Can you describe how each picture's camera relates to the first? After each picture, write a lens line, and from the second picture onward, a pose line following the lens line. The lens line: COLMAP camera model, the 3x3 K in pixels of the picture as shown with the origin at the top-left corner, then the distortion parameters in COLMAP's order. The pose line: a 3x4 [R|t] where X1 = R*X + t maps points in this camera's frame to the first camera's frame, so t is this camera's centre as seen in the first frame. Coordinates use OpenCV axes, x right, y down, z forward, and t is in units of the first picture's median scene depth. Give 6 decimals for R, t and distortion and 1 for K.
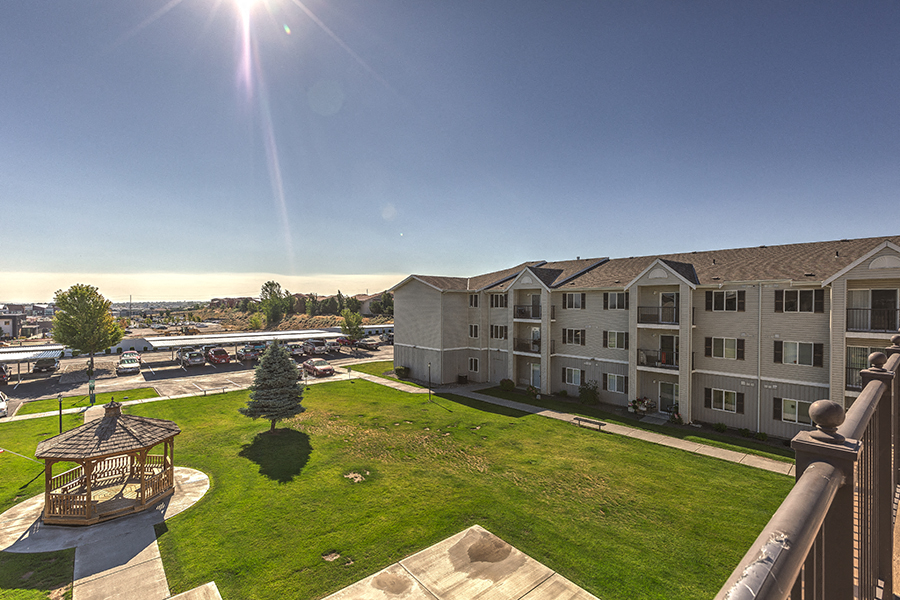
lens RADIAL K [[412.3, 0, 450.0], [0, 412.3, 300.0], [0, 0, 1]] dist [-0.000002, -0.000292]
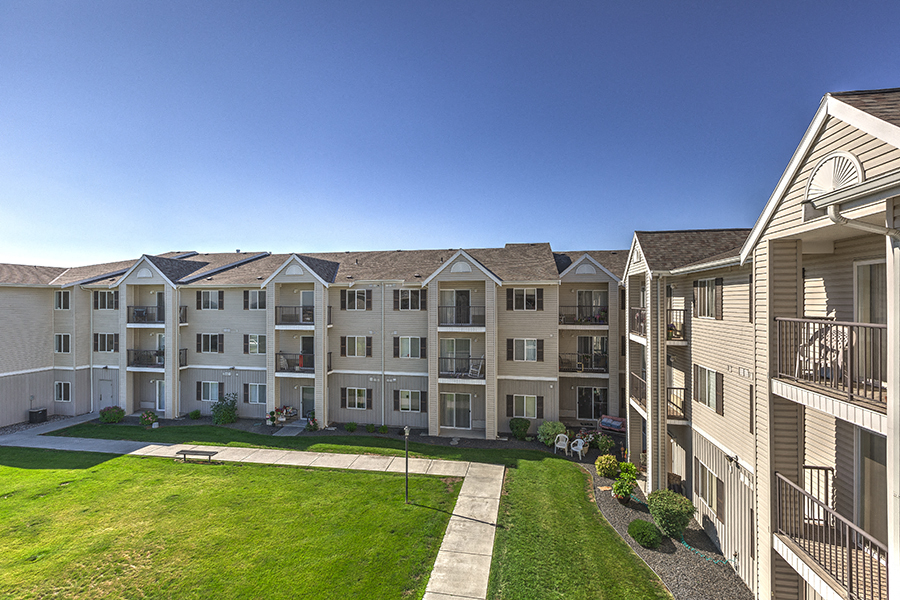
lens RADIAL K [[412.3, 0, 450.0], [0, 412.3, 300.0], [0, 0, 1]] dist [-0.000002, -0.000292]
pose [[0.768527, -0.002118, 0.639813, 0.172181], [-0.000040, 0.999994, 0.003358, -0.000748], [-0.639817, -0.002607, 0.768523, 0.069118]]
